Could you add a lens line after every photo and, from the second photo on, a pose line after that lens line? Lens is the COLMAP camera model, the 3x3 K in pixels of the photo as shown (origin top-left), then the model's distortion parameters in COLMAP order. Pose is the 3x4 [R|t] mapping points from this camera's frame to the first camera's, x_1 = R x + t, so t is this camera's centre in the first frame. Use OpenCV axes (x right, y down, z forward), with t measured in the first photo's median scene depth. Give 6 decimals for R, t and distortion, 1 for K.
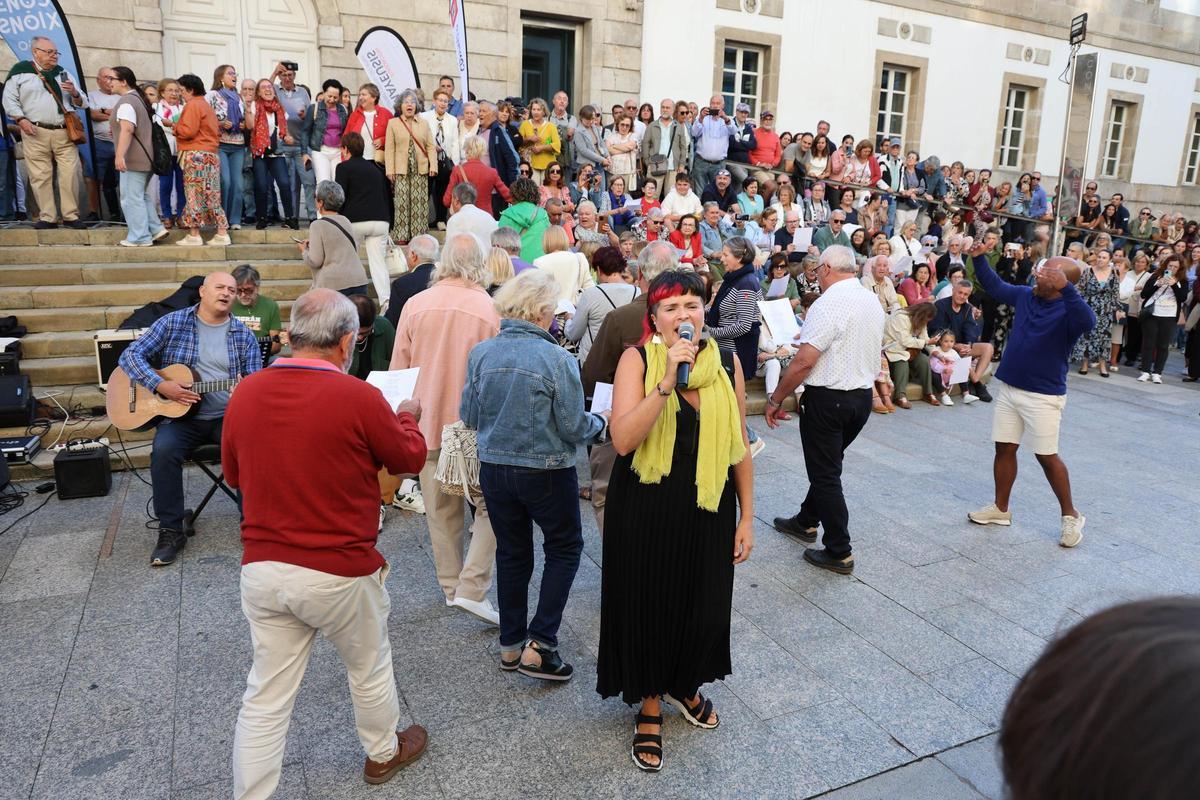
lens RADIAL K [[822.2, 0, 600.8], [0, 822.2, 397.6], [0, 0, 1]] dist [-0.090080, 0.063208]
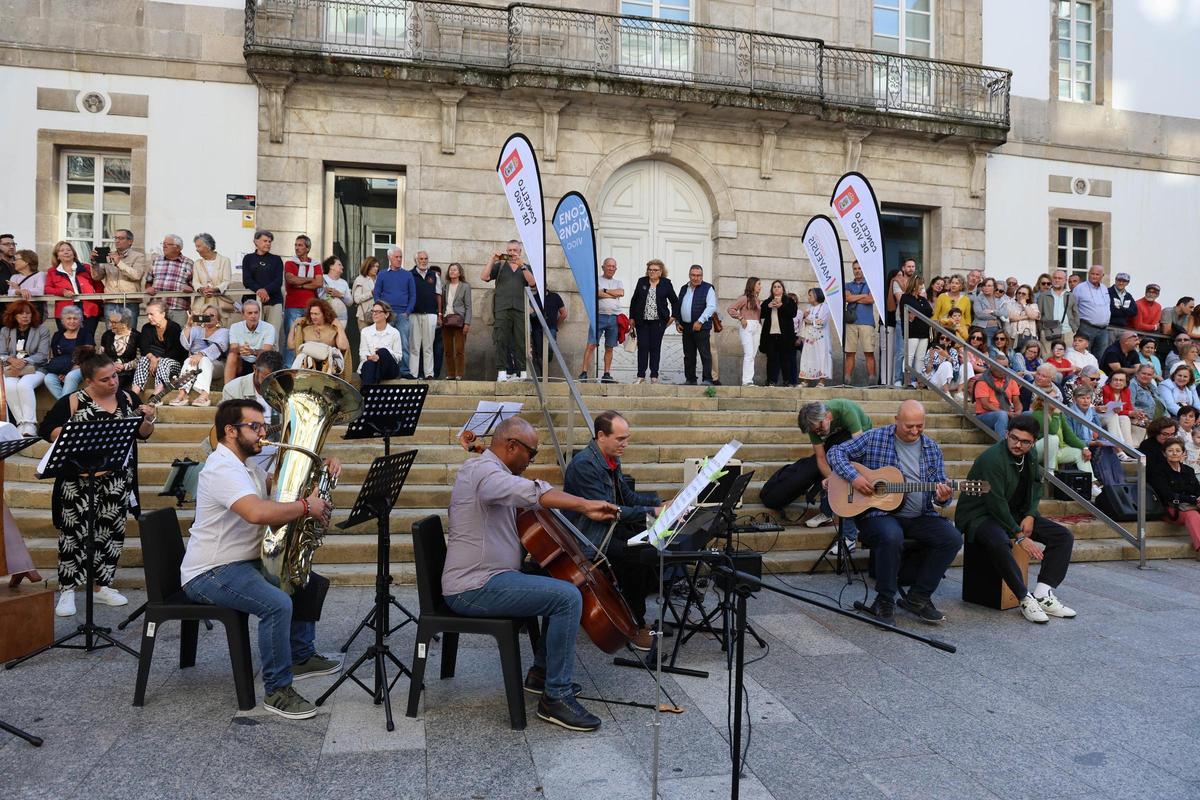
lens RADIAL K [[825.1, 0, 600.0], [0, 825.1, 395.3], [0, 0, 1]] dist [-0.096181, 0.073184]
pose [[0.975947, -0.012035, -0.217677, -0.225777], [-0.037740, 0.974074, -0.223058, 0.046000], [0.214718, 0.225908, 0.950190, -0.090855]]
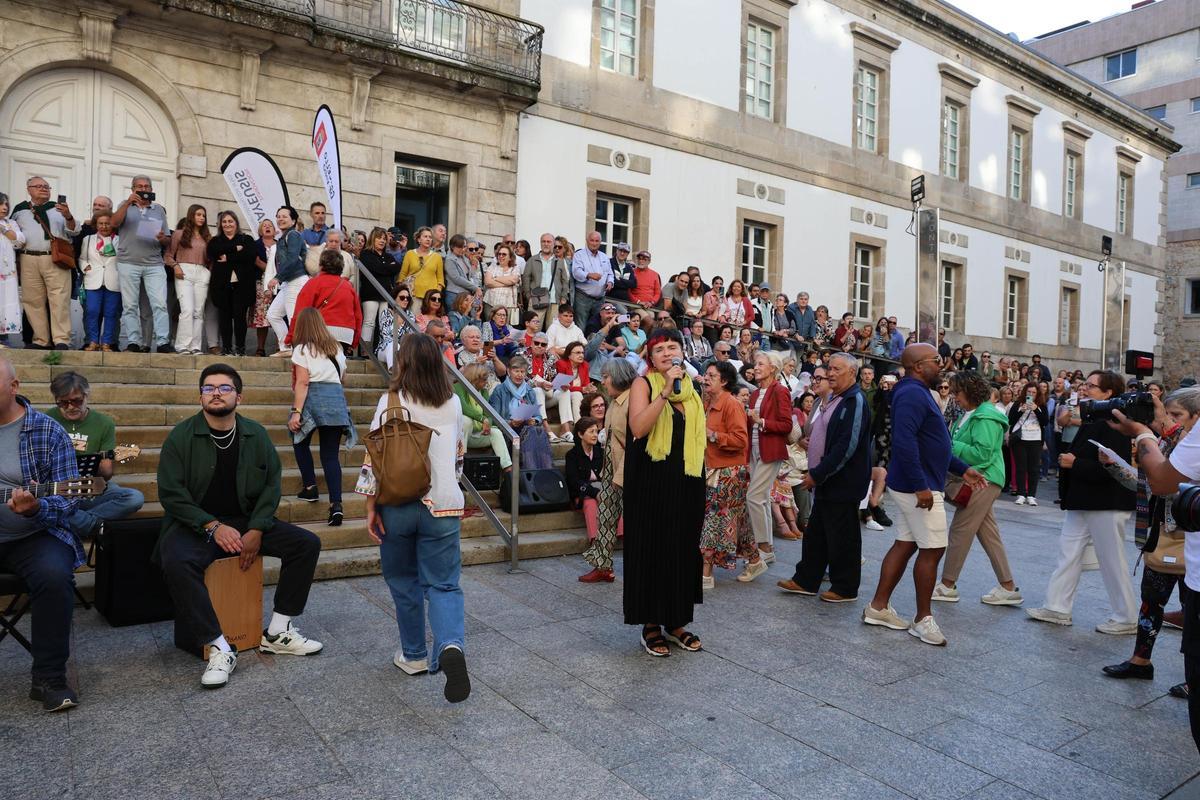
lens RADIAL K [[822.1, 0, 604.4], [0, 822.1, 398.0], [0, 0, 1]] dist [-0.095501, 0.065172]
pose [[0.984993, -0.005587, 0.172501, -0.018766], [0.040320, 0.979269, -0.198511, 0.023153], [-0.167816, 0.202487, 0.964799, 0.053539]]
